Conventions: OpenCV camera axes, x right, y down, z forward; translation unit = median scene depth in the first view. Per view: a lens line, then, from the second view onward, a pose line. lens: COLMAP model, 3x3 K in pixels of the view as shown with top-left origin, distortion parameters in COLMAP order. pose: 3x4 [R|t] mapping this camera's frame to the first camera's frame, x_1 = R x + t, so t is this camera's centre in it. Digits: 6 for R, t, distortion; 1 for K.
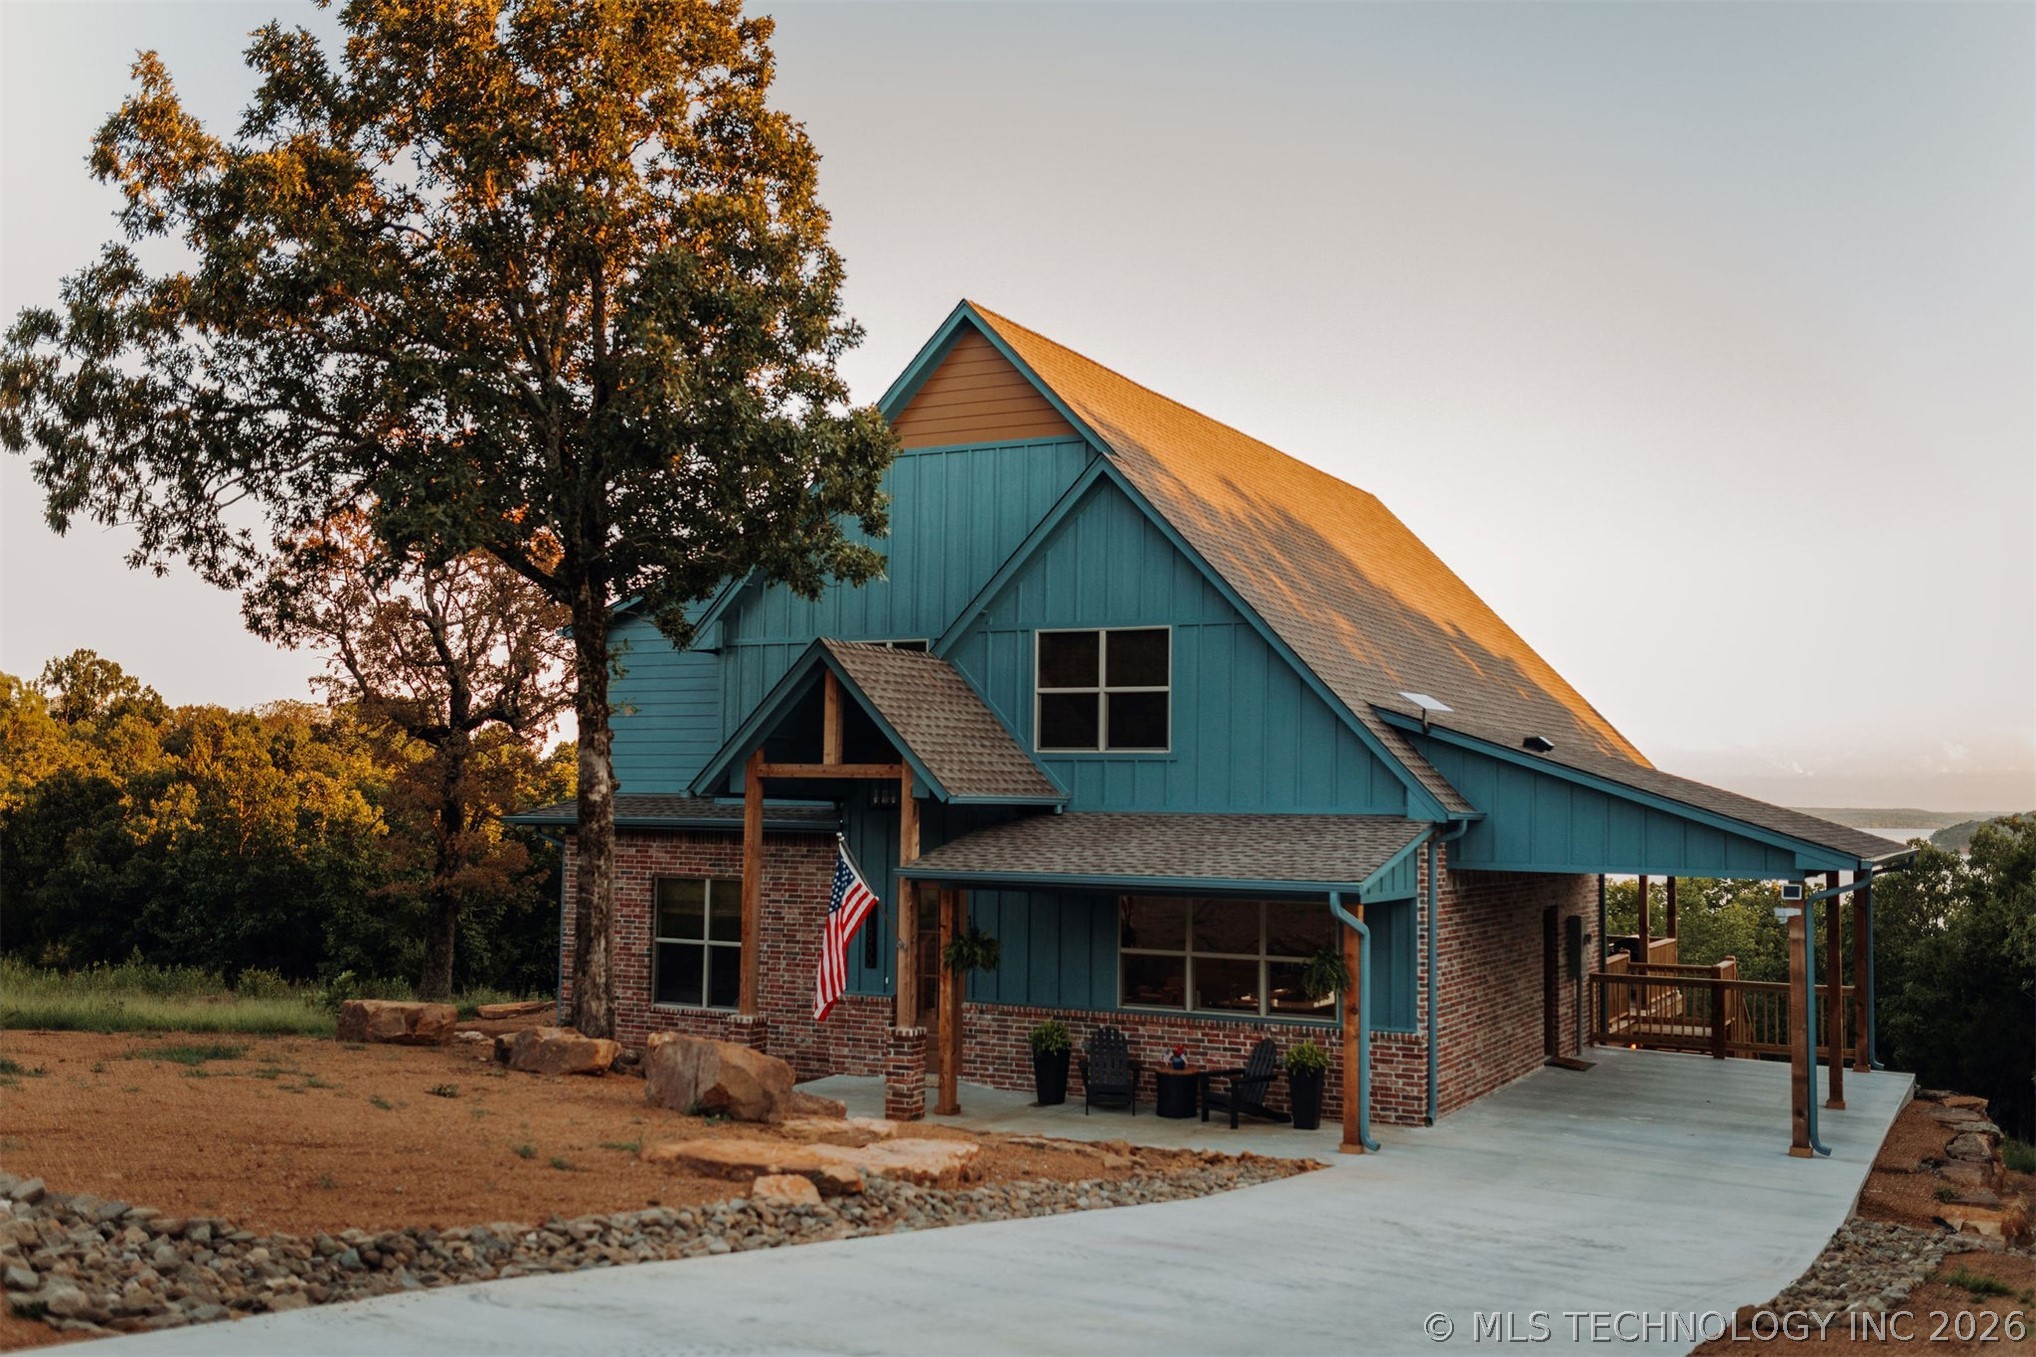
lens RADIAL K [[1928.5, 0, 1018.0], [0, 1928.5, 678.5], [0, 0, 1]] dist [0.000266, -0.001700]
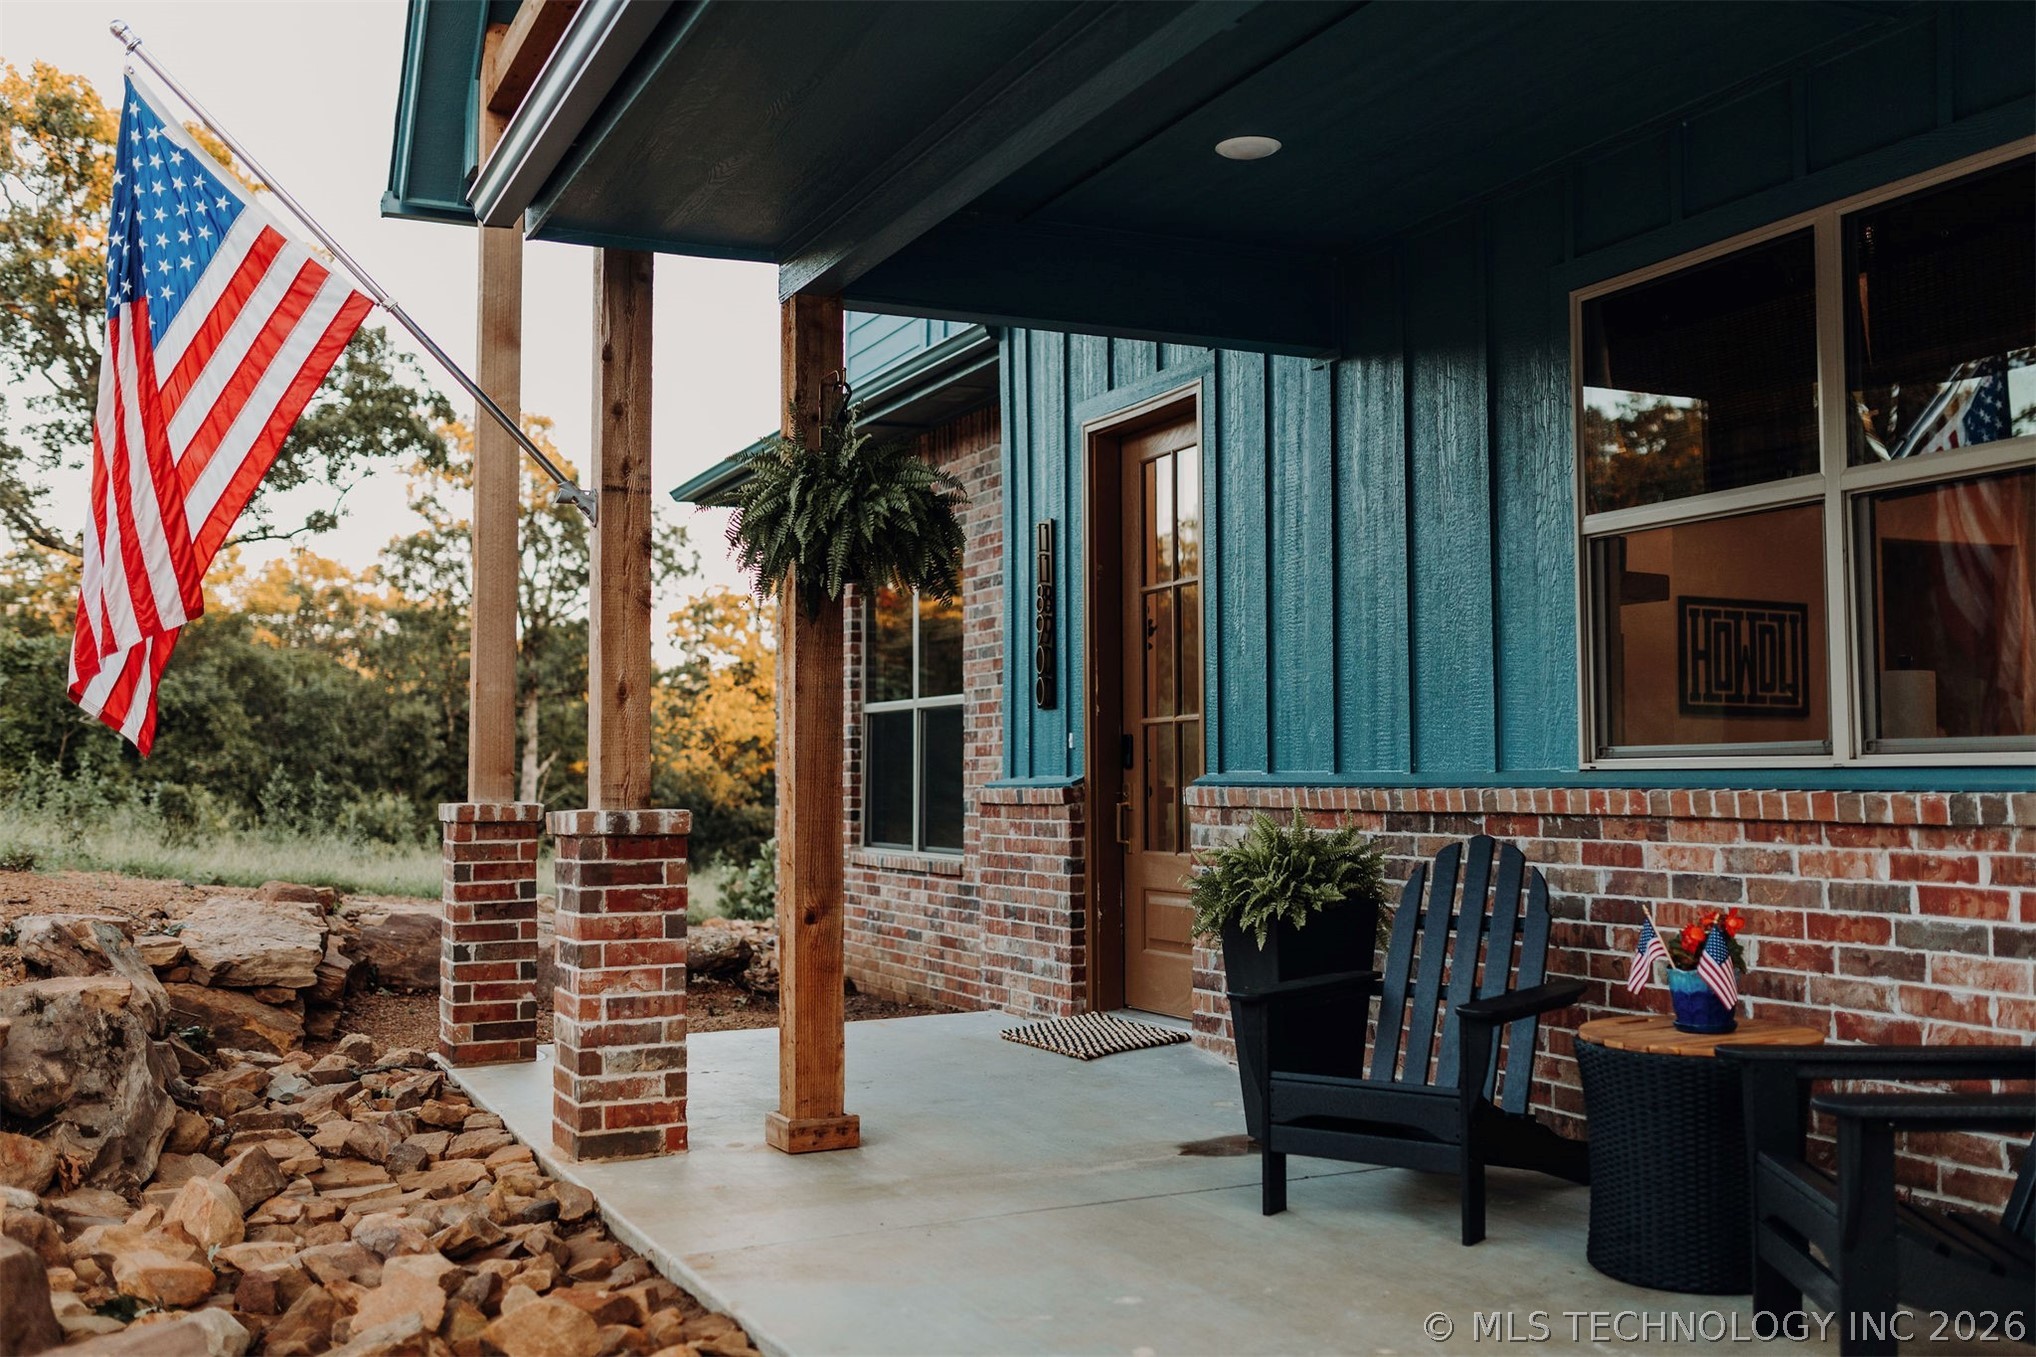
lens RADIAL K [[1928.5, 0, 1018.0], [0, 1928.5, 678.5], [0, 0, 1]] dist [0.000266, -0.001700]
pose [[0.789240, -0.050961, -0.611966, 0.147360], [0.054219, 0.998442, -0.013219, 0.164812], [0.611686, -0.022747, 0.790773, 0.799302]]
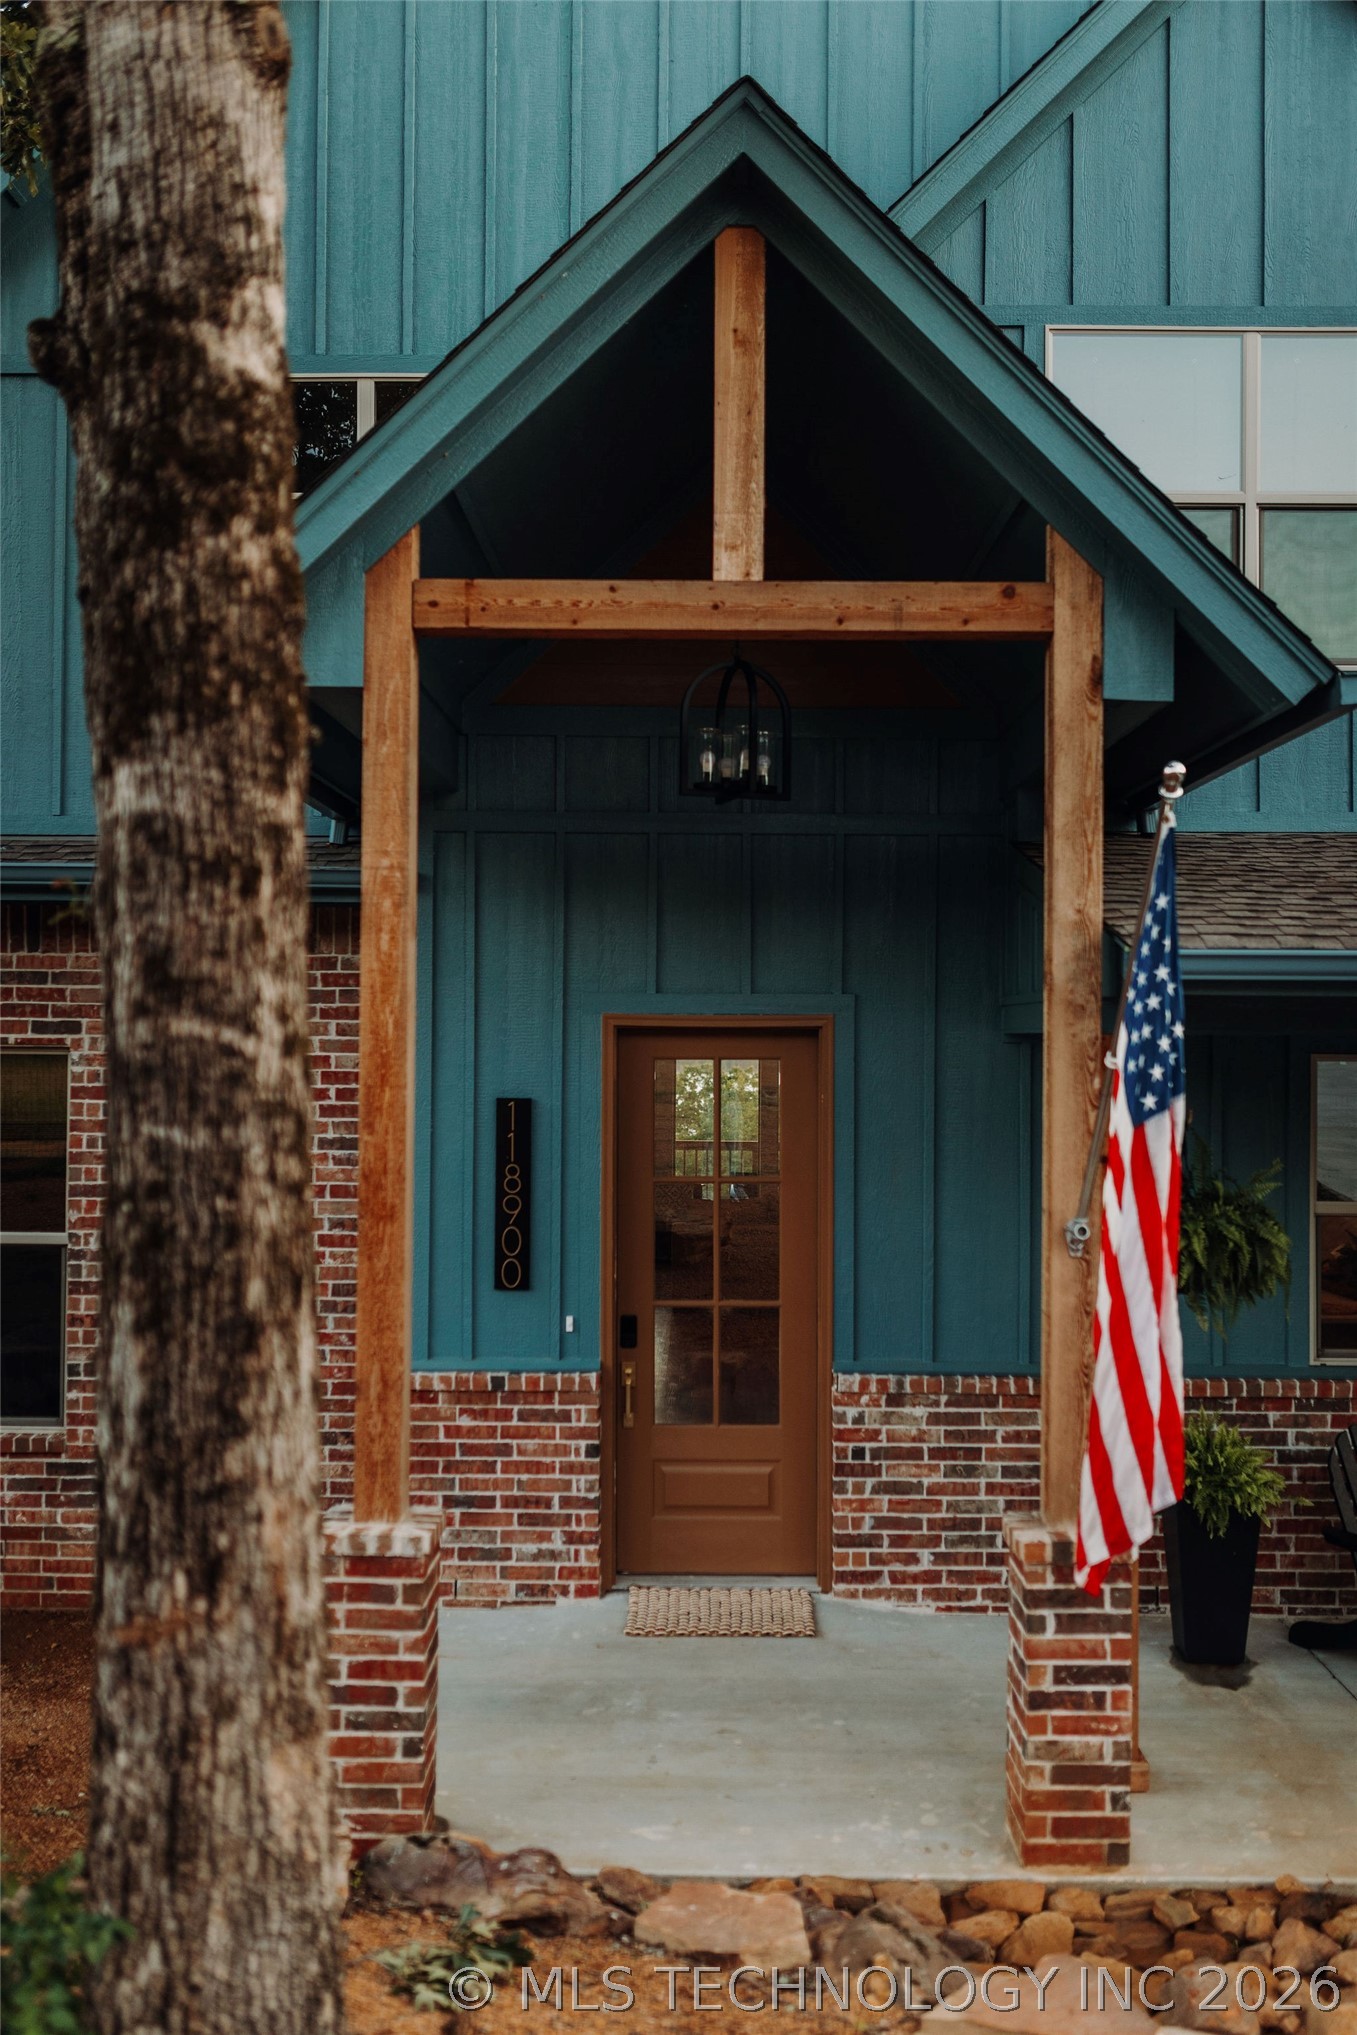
lens RADIAL K [[1927.5, 0, 678.5], [0, 1927.5, 1017.5], [0, 0, 1]] dist [0.000266, -0.001700]
pose [[0.895776, -0.004813, 0.444479, -0.225909], [-0.021213, 0.998339, 0.053562, 0.091132], [-0.443999, -0.057409, 0.894186, 0.756360]]
